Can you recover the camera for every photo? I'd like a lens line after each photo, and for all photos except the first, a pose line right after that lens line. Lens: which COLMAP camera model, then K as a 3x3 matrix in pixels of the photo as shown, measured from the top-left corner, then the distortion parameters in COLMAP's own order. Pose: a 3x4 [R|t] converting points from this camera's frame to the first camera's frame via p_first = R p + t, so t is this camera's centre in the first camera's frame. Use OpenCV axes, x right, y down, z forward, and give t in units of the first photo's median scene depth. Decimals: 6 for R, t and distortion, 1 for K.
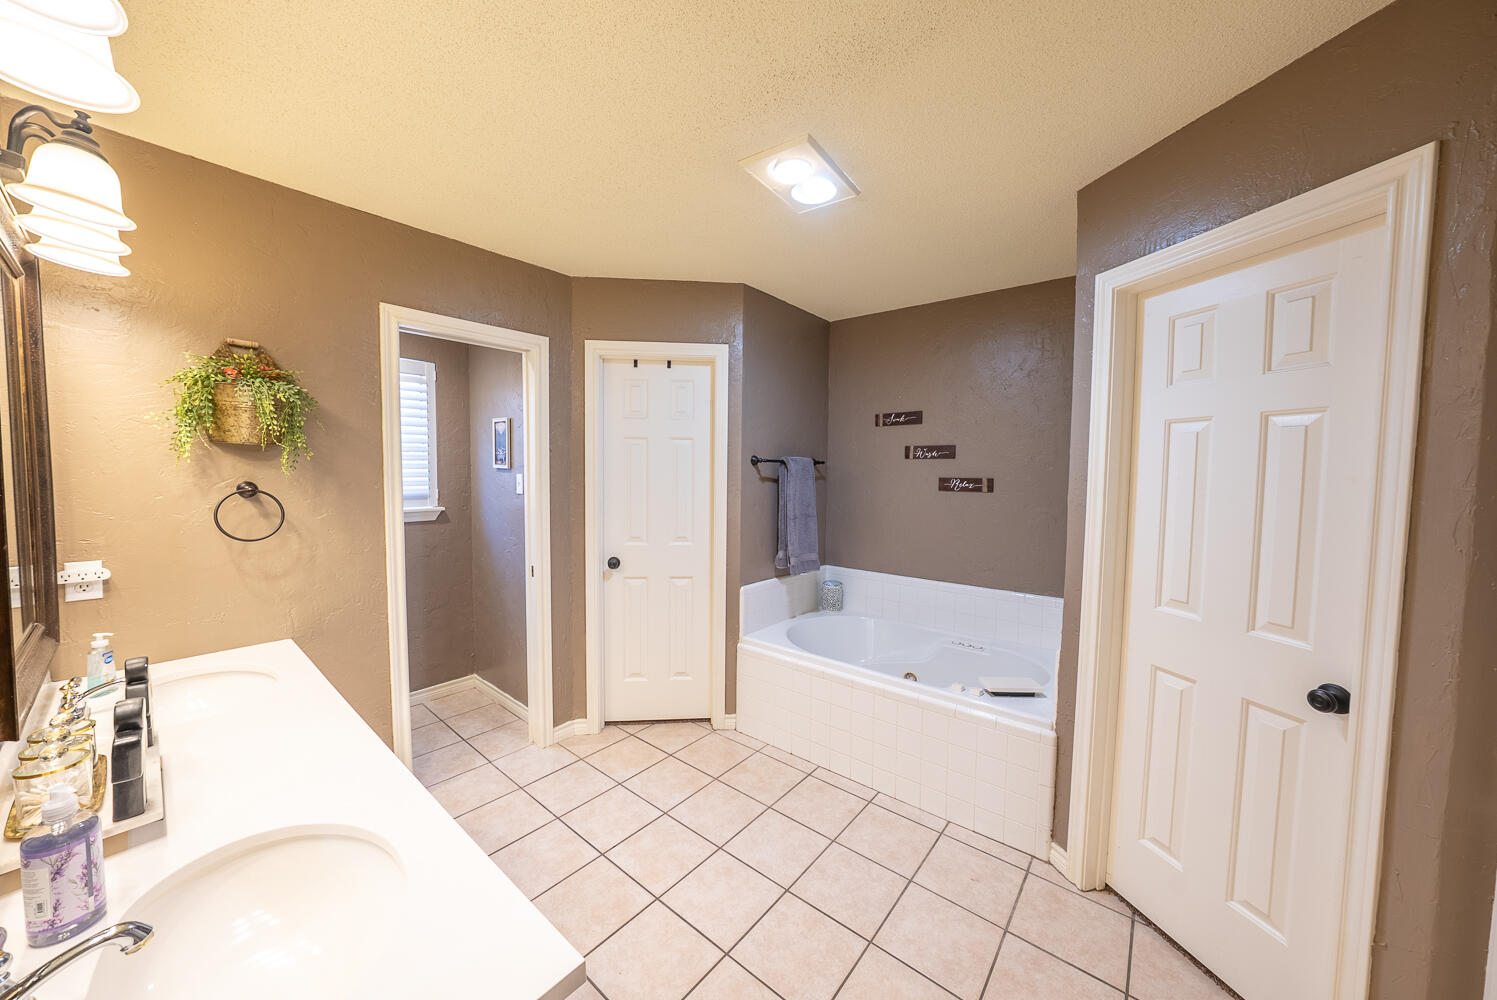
lens RADIAL K [[518.2, 0, 750.3], [0, 518.2, 496.7], [0, 0, 1]] dist [-0.025183, 0.003011]
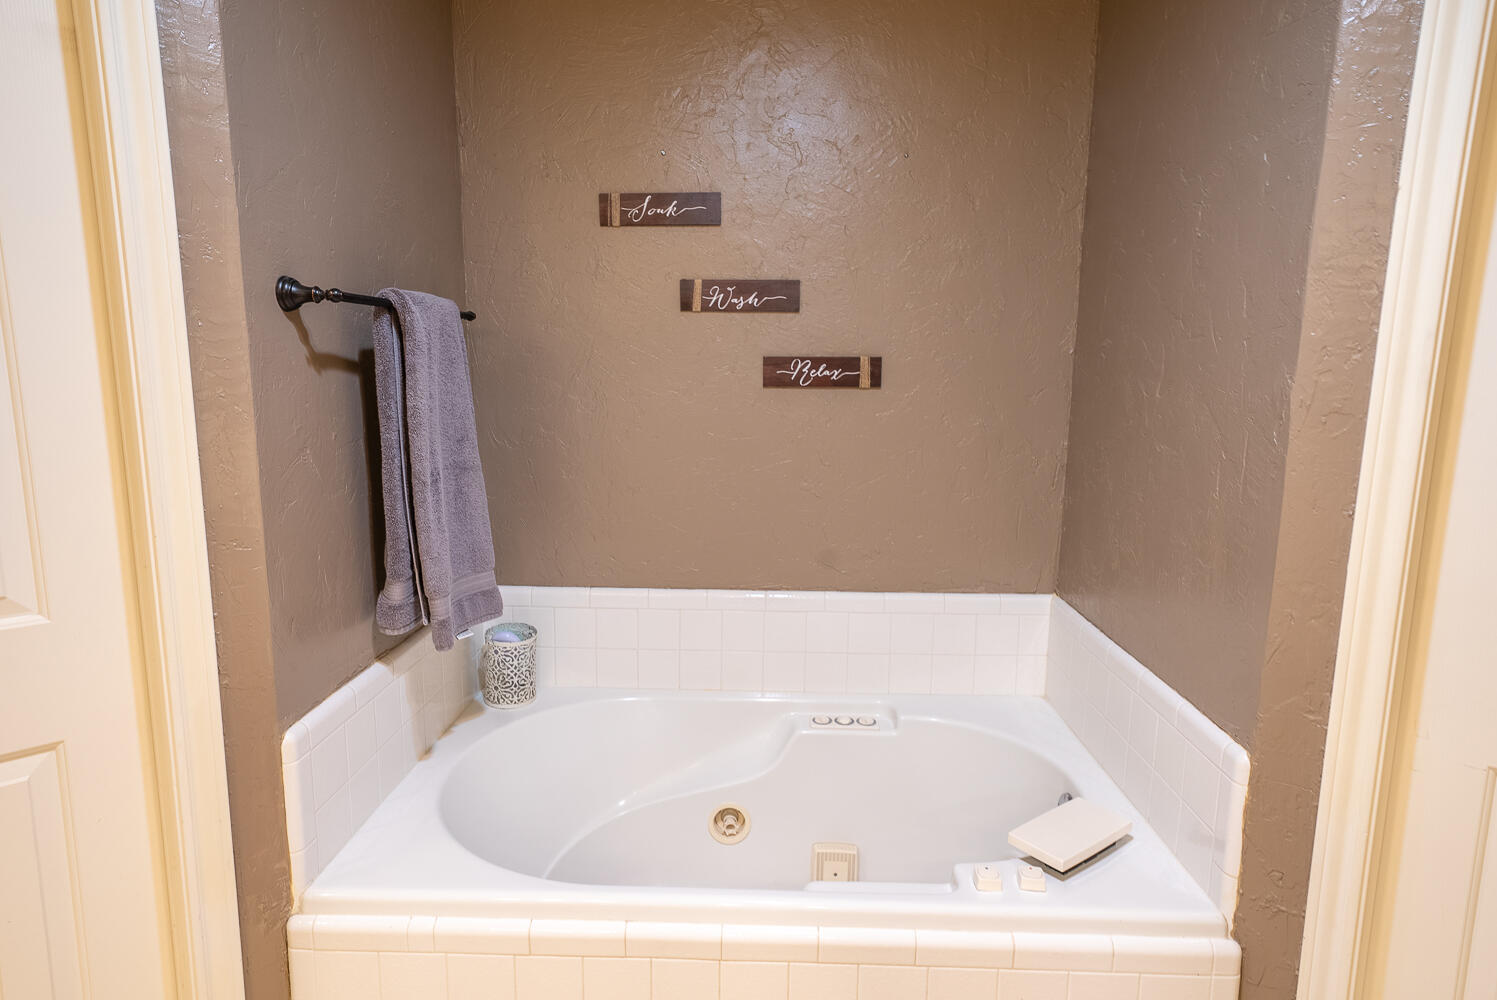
lens RADIAL K [[858.0, 0, 747.7], [0, 858.0, 496.5], [0, 0, 1]] dist [0.031185, 0.001634]
pose [[0.801043, -0.097094, 0.590681, -0.080731], [0.035124, 0.992681, 0.115541, -0.004556], [-0.597576, -0.071807, 0.798590, 0.435442]]
